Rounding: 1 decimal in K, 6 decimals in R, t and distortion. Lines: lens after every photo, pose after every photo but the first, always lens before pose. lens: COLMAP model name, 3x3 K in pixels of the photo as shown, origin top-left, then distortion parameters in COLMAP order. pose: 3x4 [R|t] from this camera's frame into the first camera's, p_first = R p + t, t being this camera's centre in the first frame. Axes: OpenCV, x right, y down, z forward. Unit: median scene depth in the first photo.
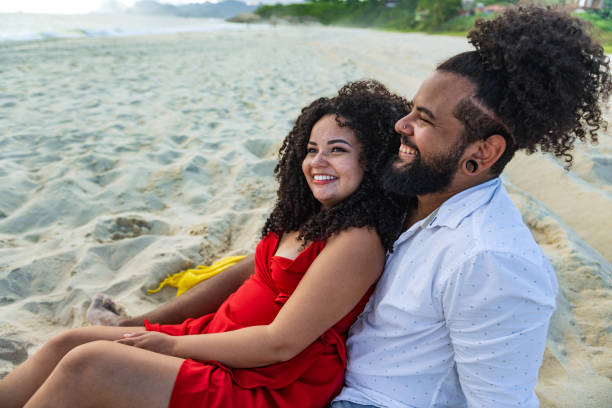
lens RADIAL K [[420.8, 0, 303.8], [0, 420.8, 204.5], [0, 0, 1]] dist [-0.044302, -0.005649]
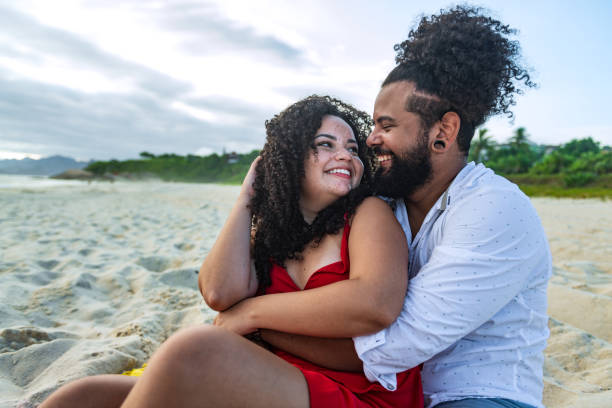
lens RADIAL K [[460.7, 0, 306.0], [0, 460.7, 204.0], [0, 0, 1]] dist [-0.034002, -0.000468]
pose [[0.939100, -0.038148, 0.341520, -0.166722], [0.155952, 0.932897, -0.324626, 0.127870], [-0.306220, 0.358117, 0.882033, 0.047448]]
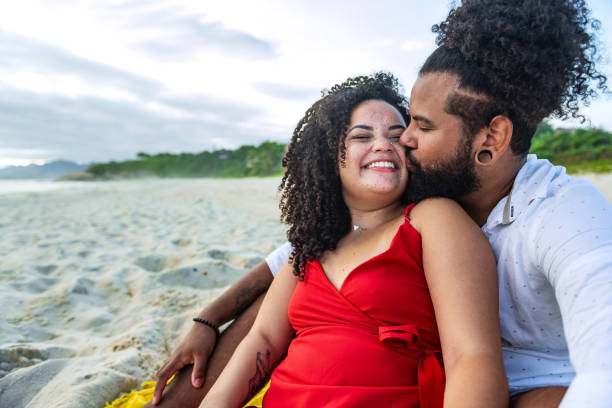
lens RADIAL K [[420.8, 0, 303.8], [0, 420.8, 204.5], [0, 0, 1]] dist [-0.044302, -0.005649]
pose [[0.926192, -0.096227, 0.364567, -0.152322], [0.212045, 0.932430, -0.292594, 0.085937], [-0.311778, 0.348303, 0.884013, 0.132062]]
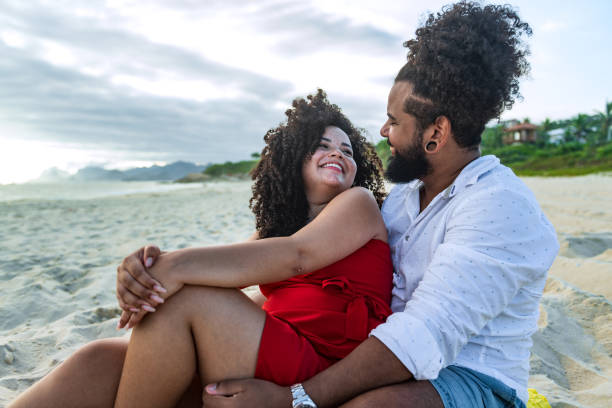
lens RADIAL K [[460.7, 0, 306.0], [0, 460.7, 204.0], [0, 0, 1]] dist [-0.034002, -0.000468]
pose [[0.990408, -0.085538, 0.108511, -0.067157], [0.118130, 0.931560, -0.343861, 0.167693], [-0.071671, 0.353381, 0.932730, -0.032186]]
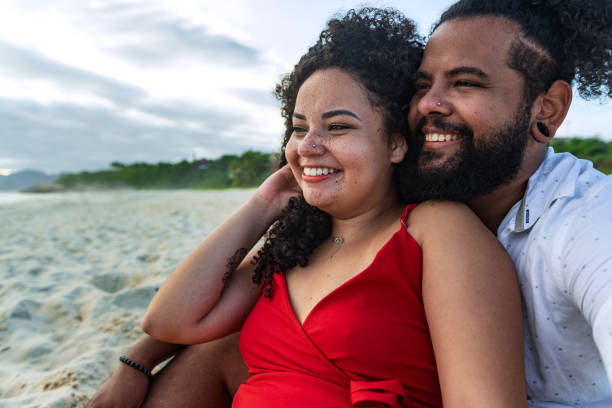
lens RADIAL K [[443.2, 0, 303.4], [0, 443.2, 209.7], [0, 0, 1]] dist [-0.044313, 0.001734]
pose [[0.914047, -0.090796, 0.395316, -0.114649], [0.222714, 0.926906, -0.302066, 0.076587], [-0.338994, 0.364145, 0.867457, 0.178588]]
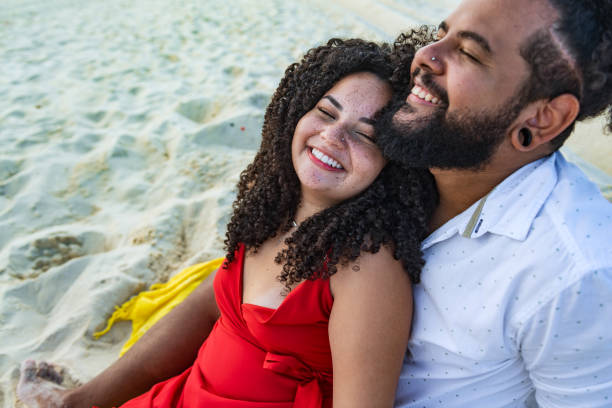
lens RADIAL K [[443.2, 0, 303.4], [0, 443.2, 209.7], [0, 0, 1]] dist [-0.044313, 0.001734]
pose [[0.978356, -0.187938, 0.086592, -0.011696], [0.174046, 0.973719, 0.146897, -0.043918], [-0.111924, -0.128647, 0.985354, 0.112614]]
